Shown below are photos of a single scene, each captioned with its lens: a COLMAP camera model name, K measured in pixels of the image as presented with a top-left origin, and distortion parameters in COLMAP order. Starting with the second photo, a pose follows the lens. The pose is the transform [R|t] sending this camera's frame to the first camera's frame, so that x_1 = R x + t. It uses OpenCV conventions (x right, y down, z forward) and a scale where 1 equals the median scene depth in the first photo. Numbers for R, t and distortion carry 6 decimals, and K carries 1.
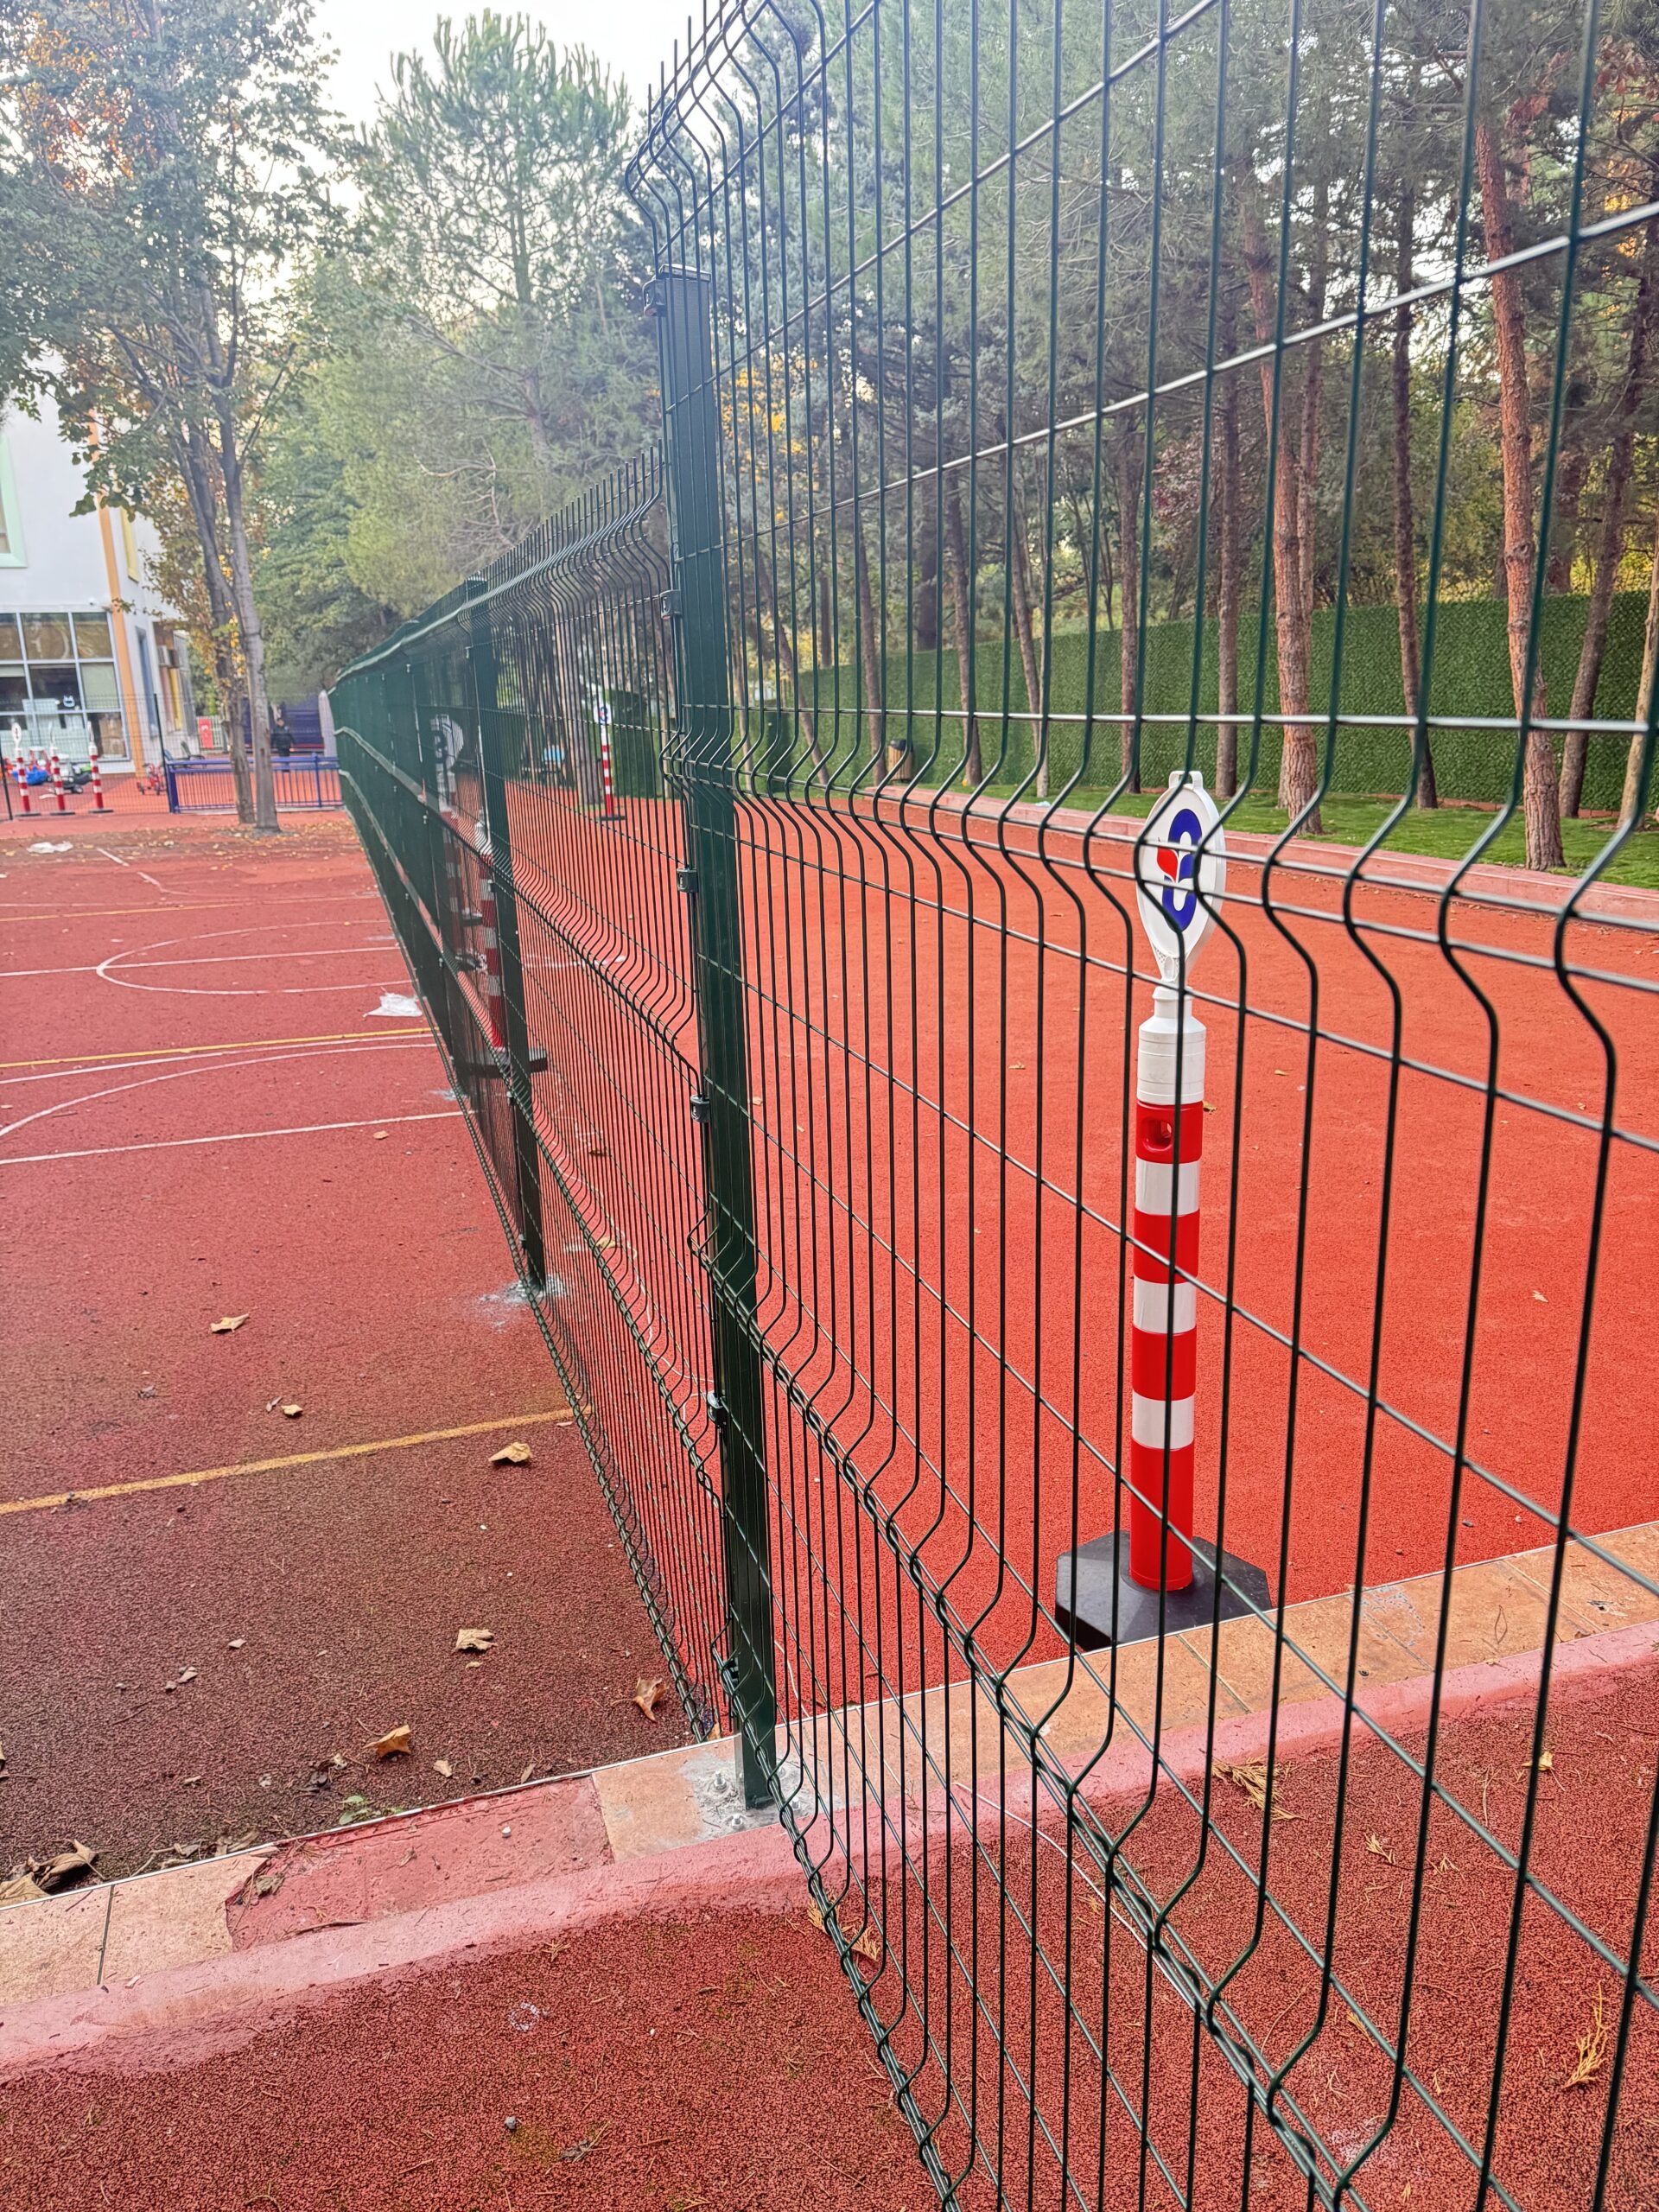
lens RADIAL K [[1493.0, 0, 805.5], [0, 1493.0, 1109.2], [0, 0, 1]] dist [0.002486, -0.002323]
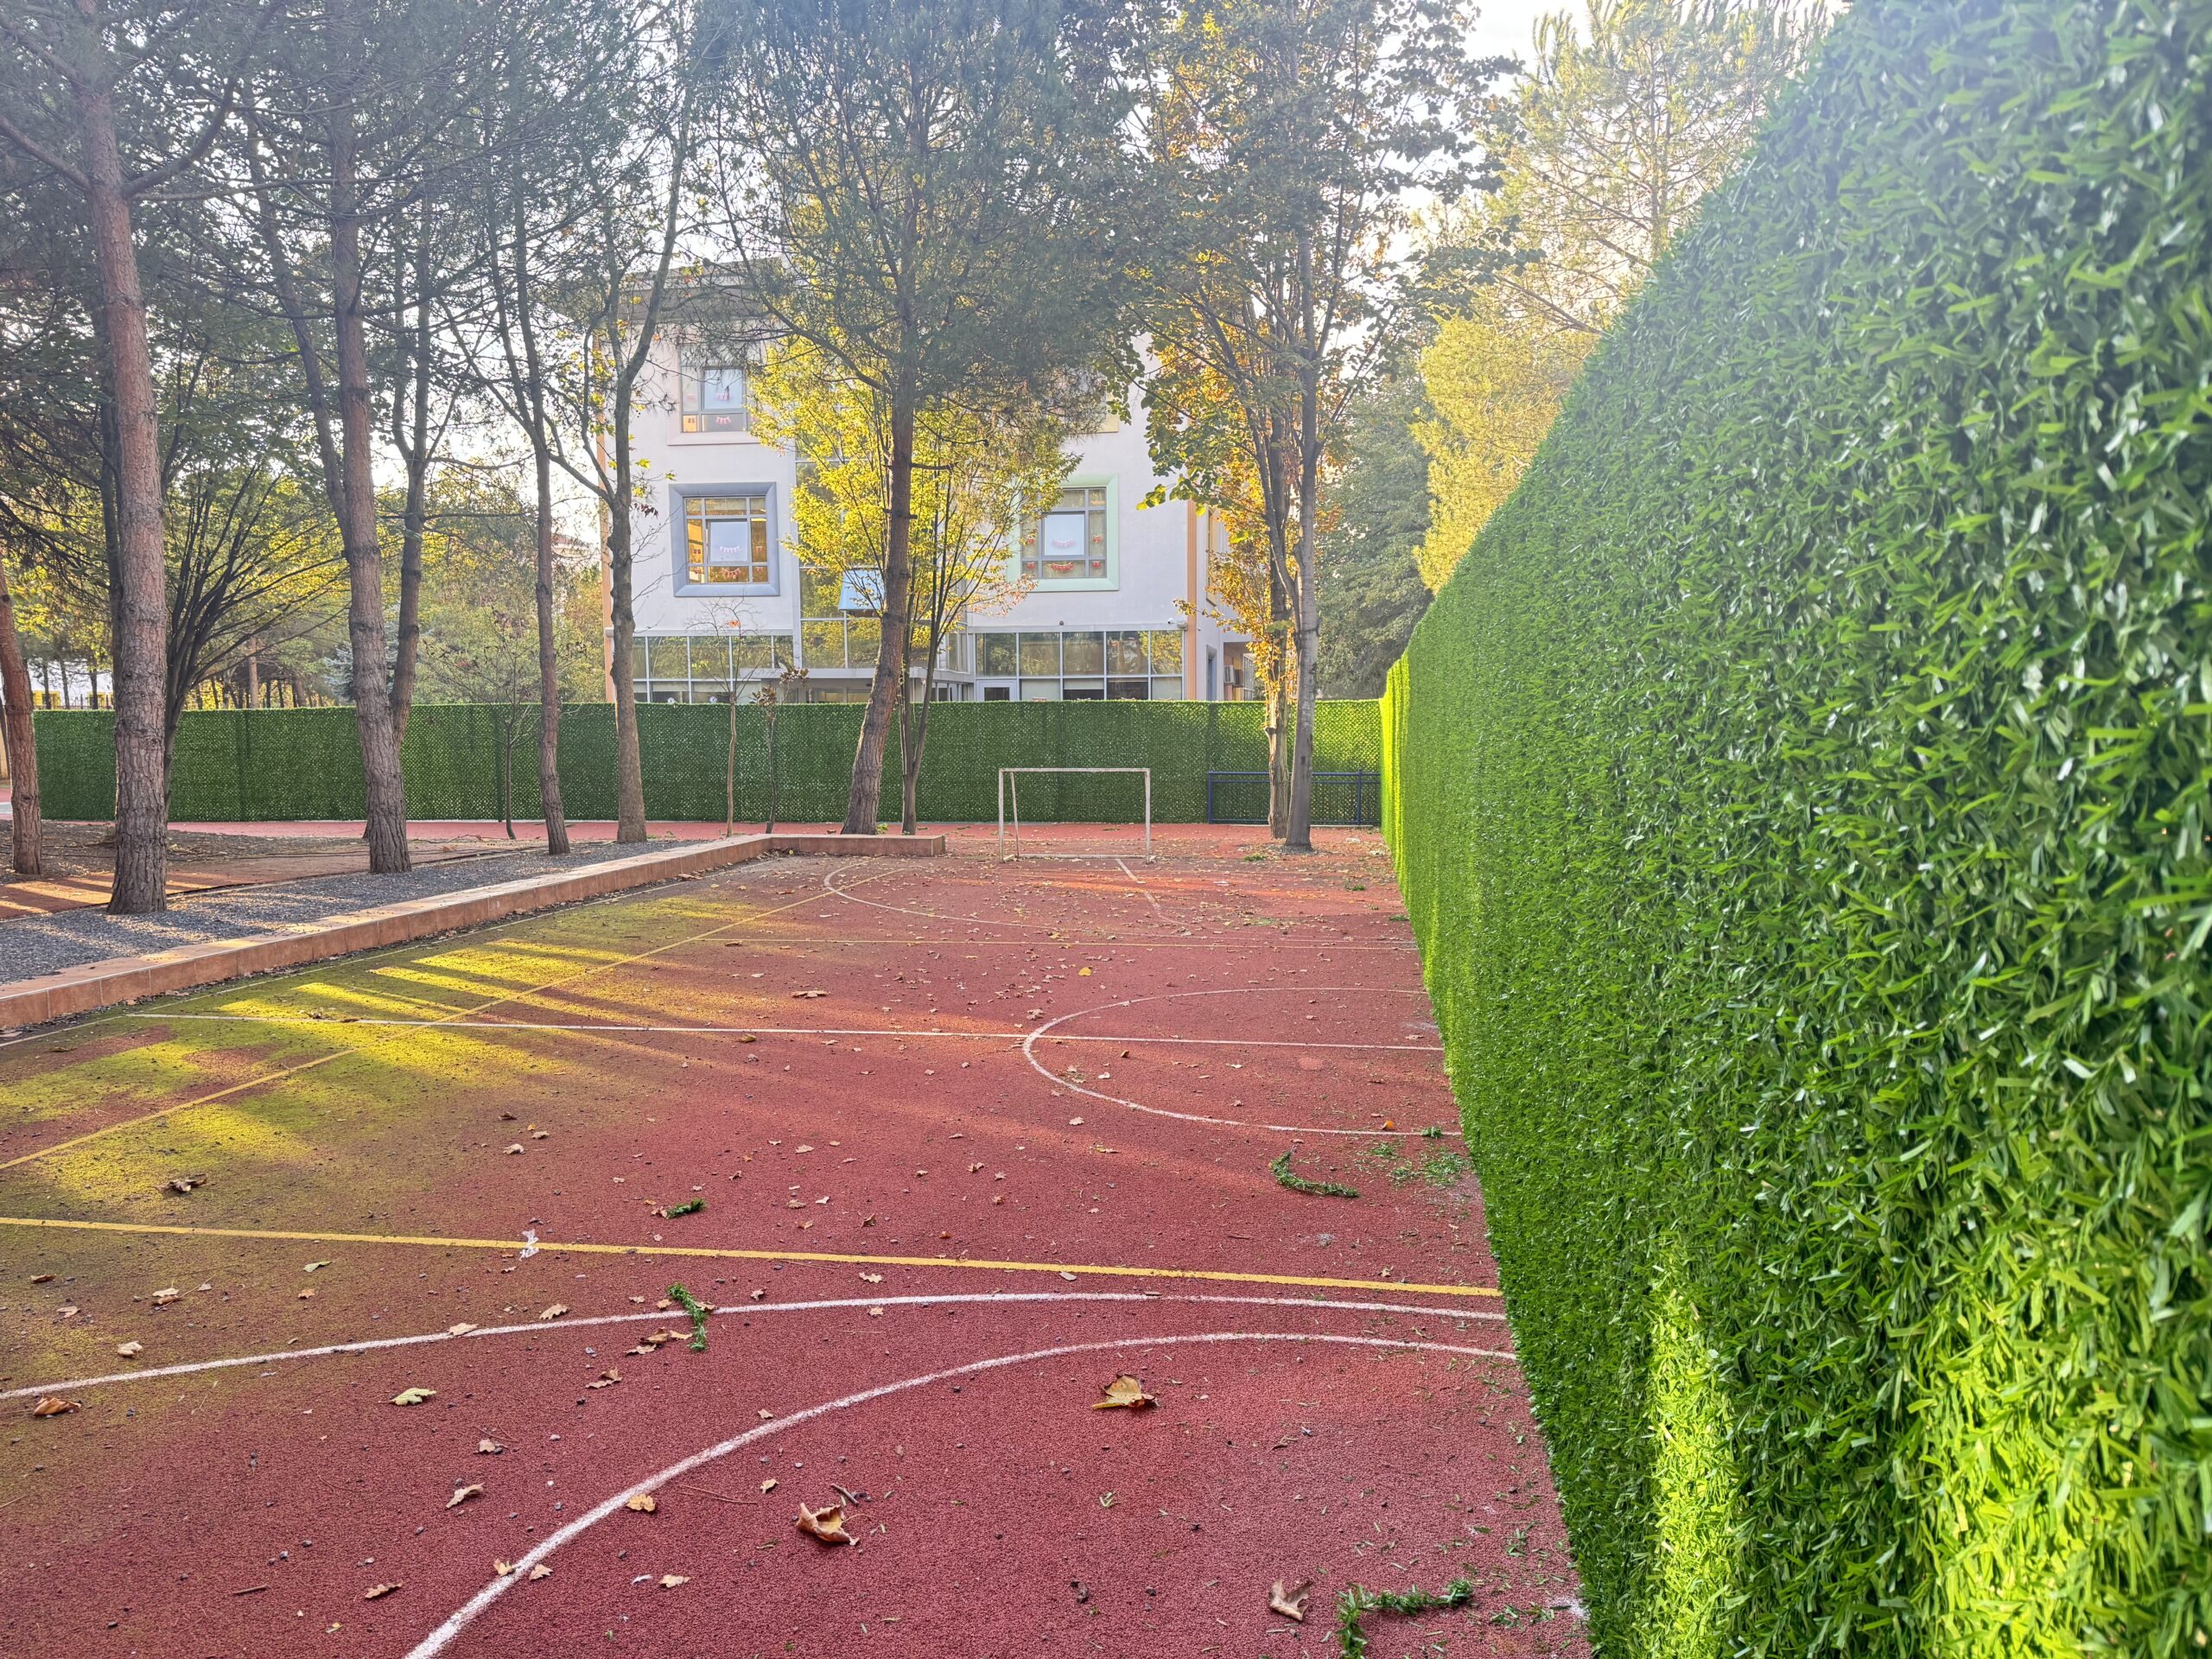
lens RADIAL K [[1493.0, 0, 1092.6], [0, 1493.0, 830.6], [0, 0, 1]] dist [0.002486, -0.002323]
pose [[0.883511, 0.056439, -0.464999, -0.071151], [-0.147782, 0.975599, -0.162377, -0.043273], [0.444488, 0.212180, 0.870293, 0.212456]]
